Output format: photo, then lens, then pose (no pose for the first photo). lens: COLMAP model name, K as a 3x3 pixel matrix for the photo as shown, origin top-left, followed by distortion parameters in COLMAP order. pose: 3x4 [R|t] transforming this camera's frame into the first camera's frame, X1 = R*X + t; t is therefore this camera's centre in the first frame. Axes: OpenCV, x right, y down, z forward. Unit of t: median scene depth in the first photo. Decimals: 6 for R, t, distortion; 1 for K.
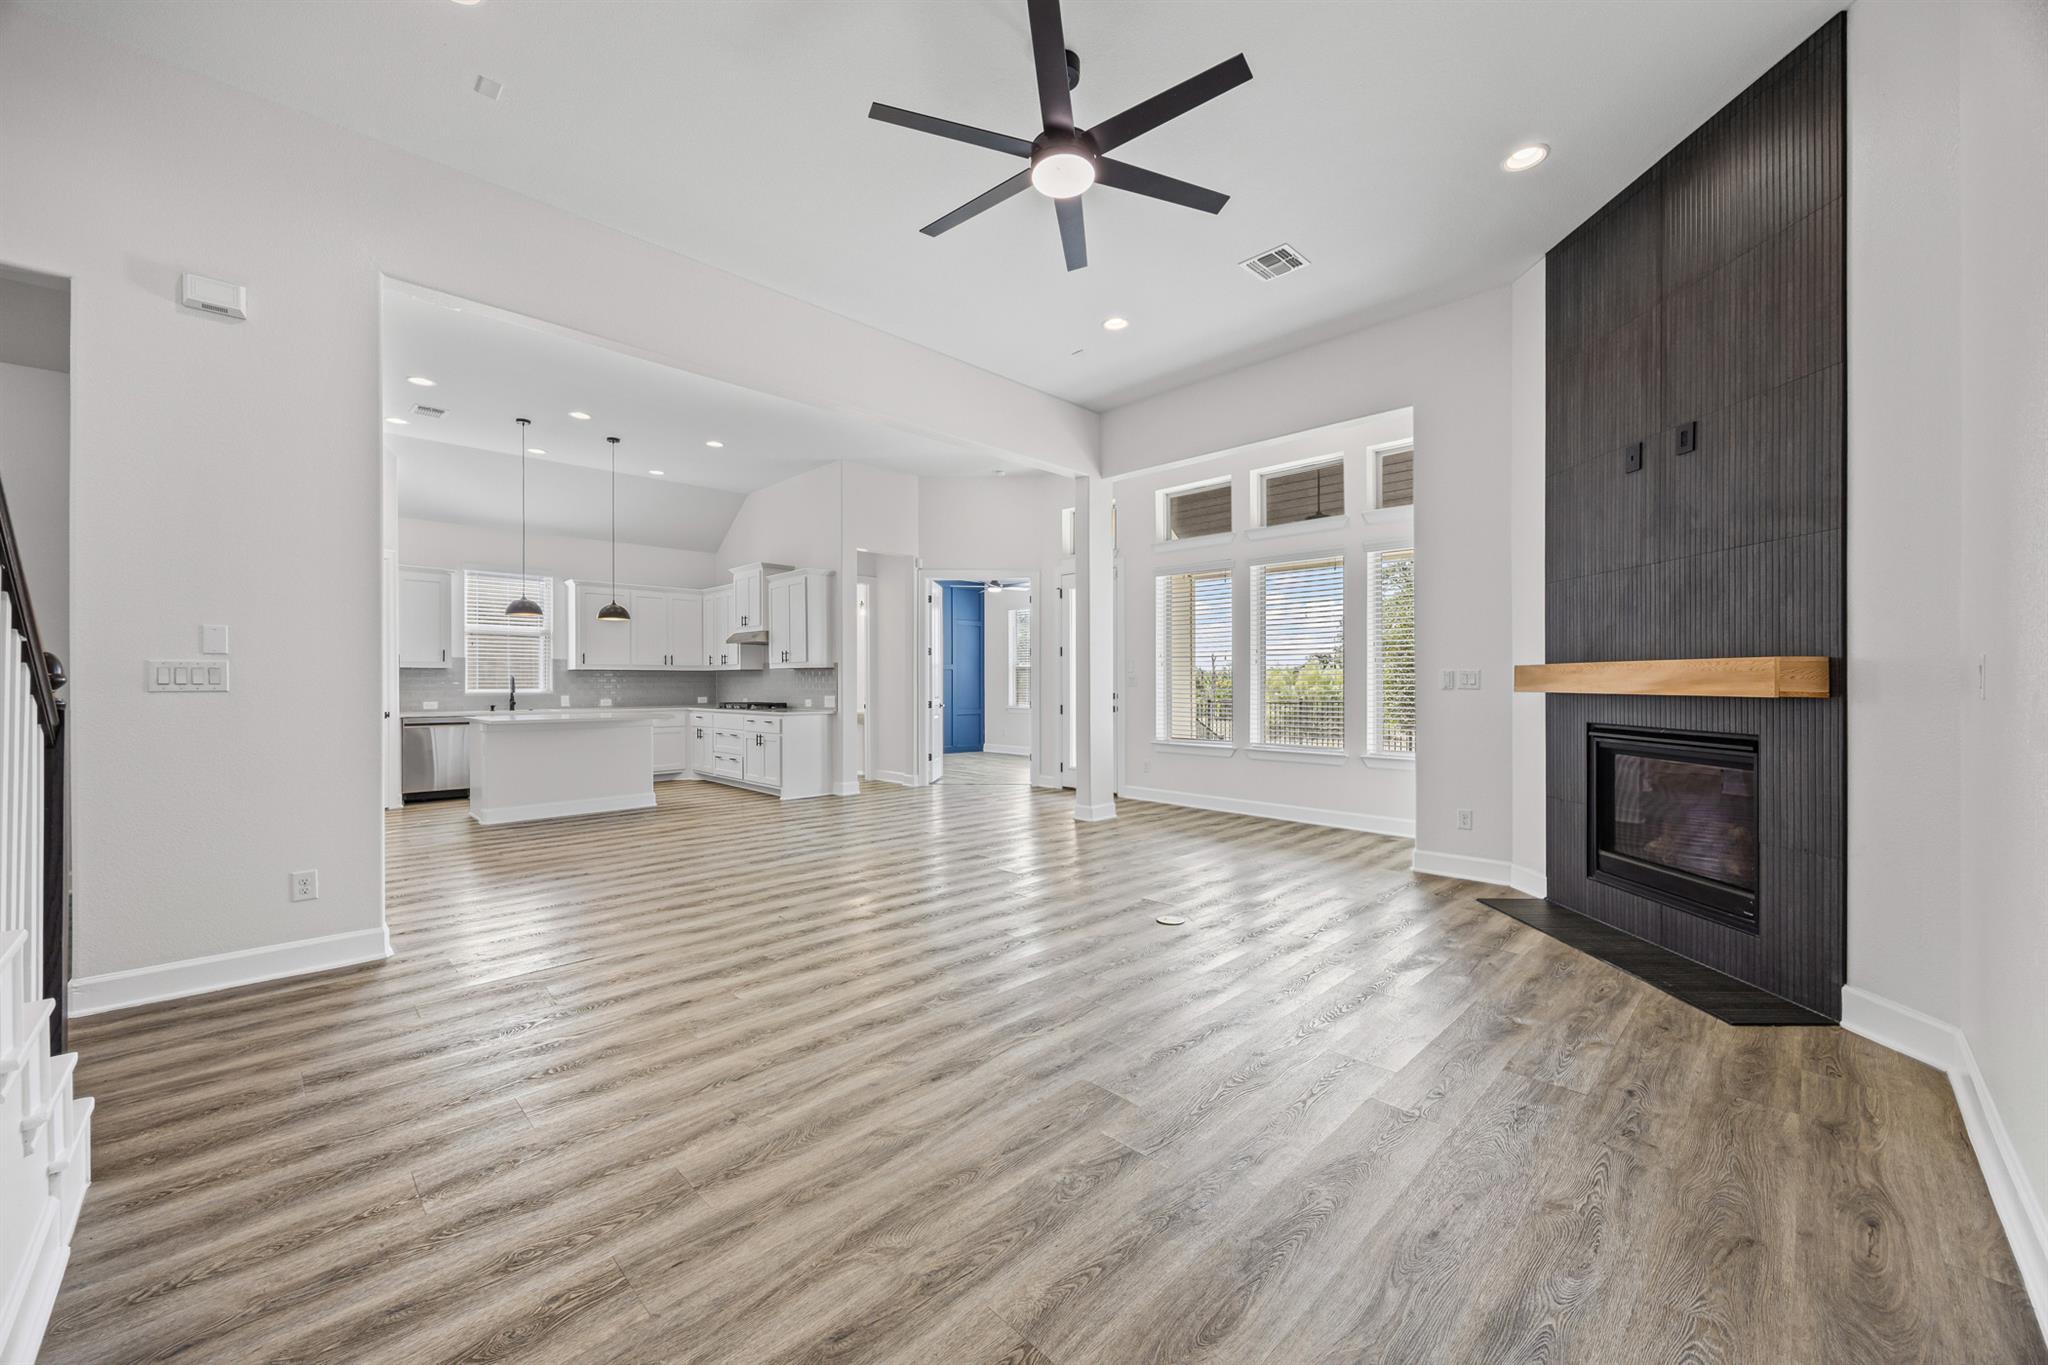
lens RADIAL K [[794.7, 0, 1023.8], [0, 794.7, 689.7], [0, 0, 1]] dist [0.006082, 0.000024]
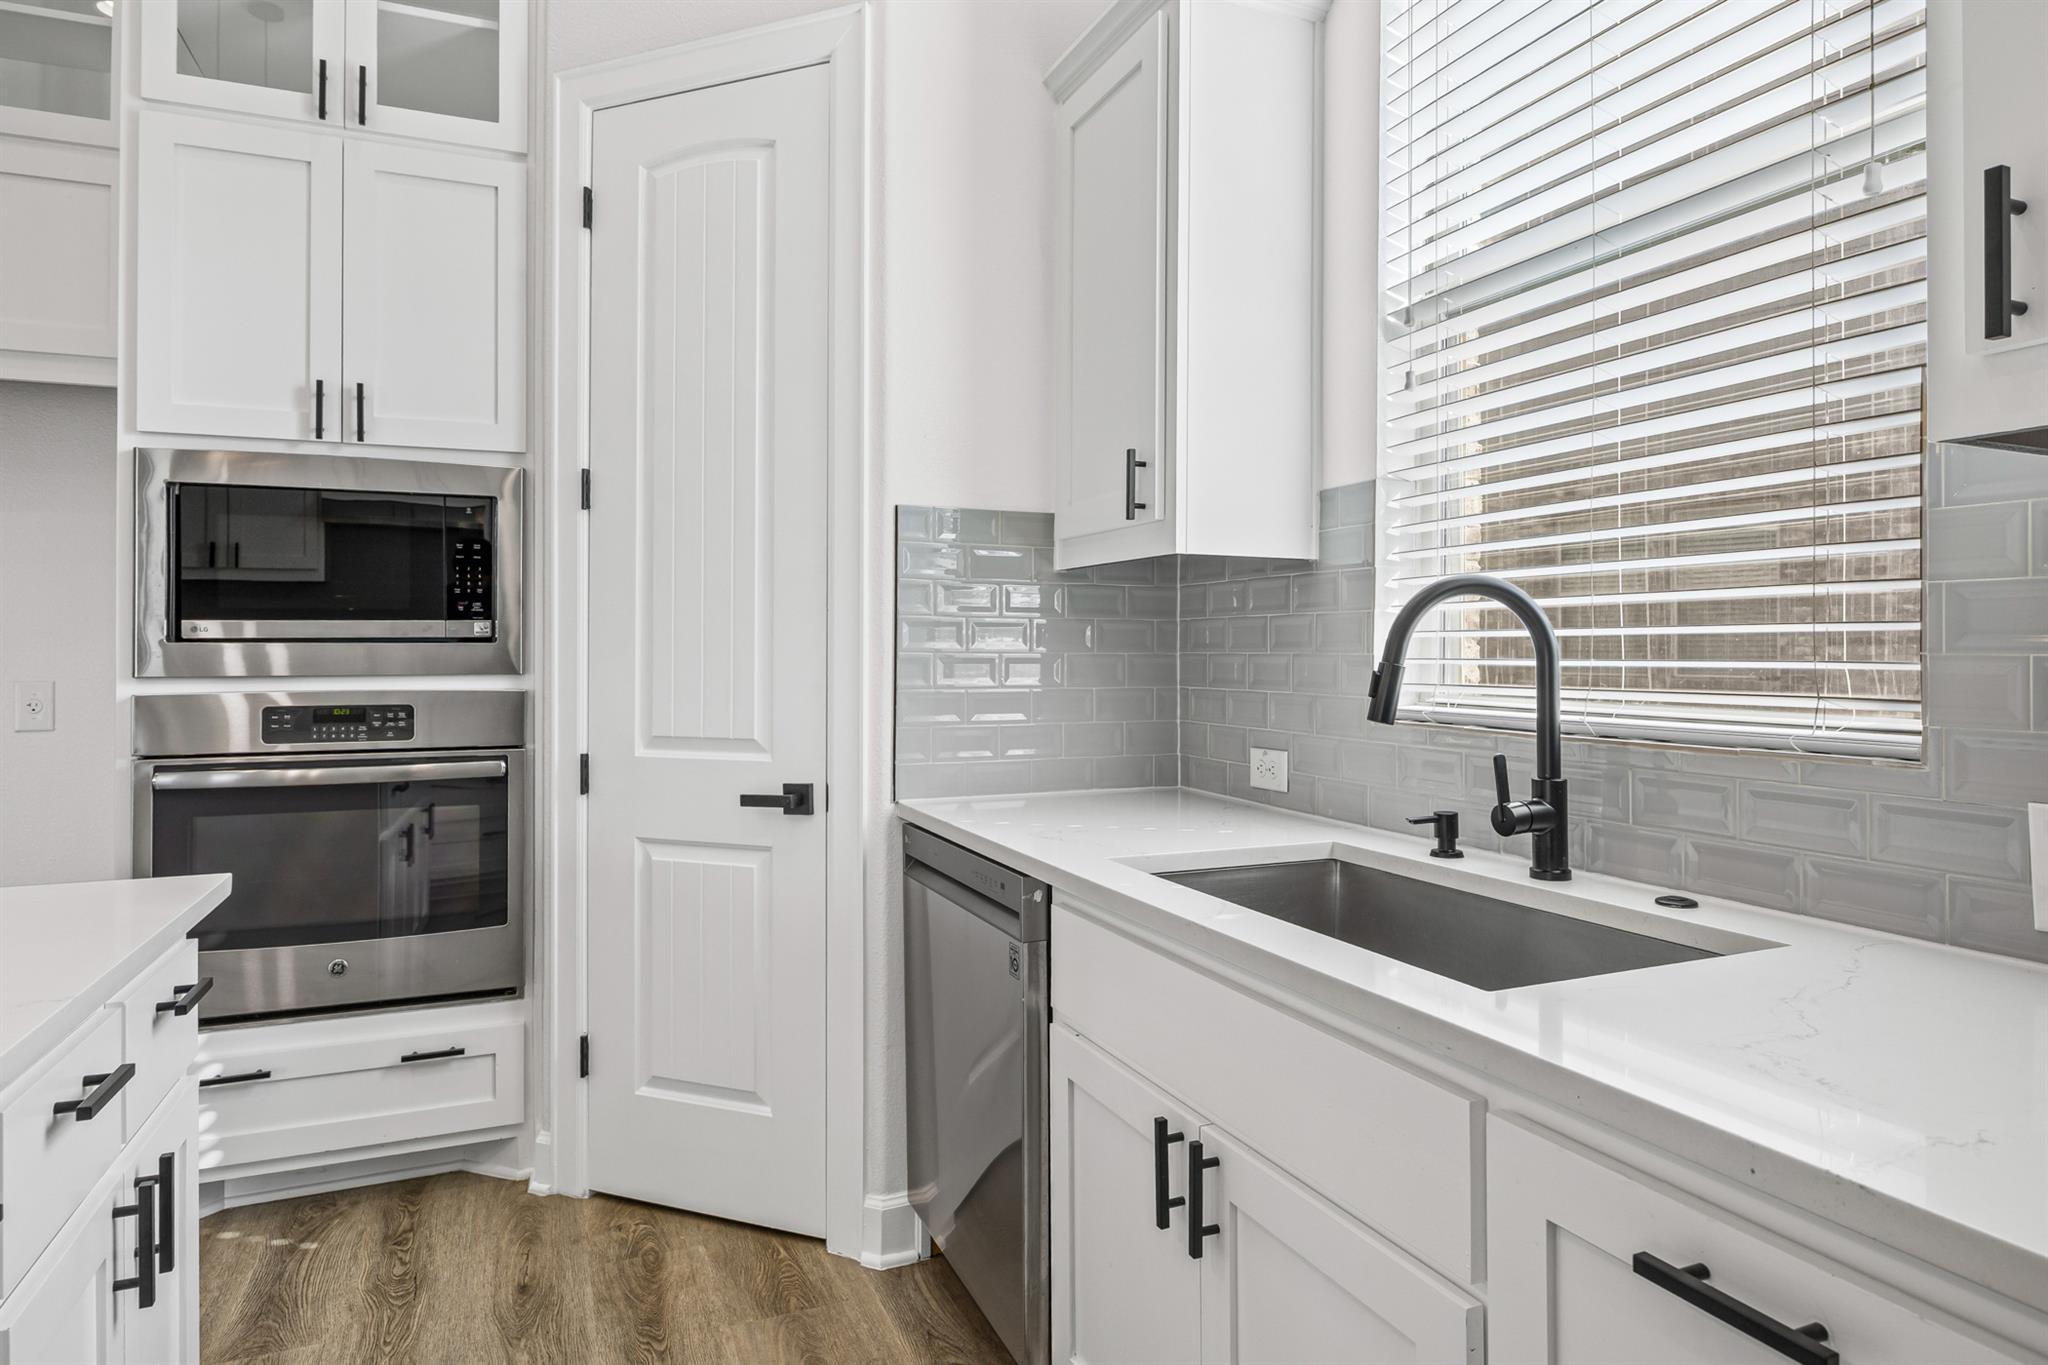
lens RADIAL K [[1164.2, 0, 1008.5], [0, 1164.2, 640.1], [0, 0, 1]] dist [0.003526, 0.001014]
pose [[-0.367572, -0.005548, -0.929979, -0.443672], [-0.008319, 0.999962, -0.002678, -0.007552], [0.929958, 0.006753, -0.367604, 0.971061]]
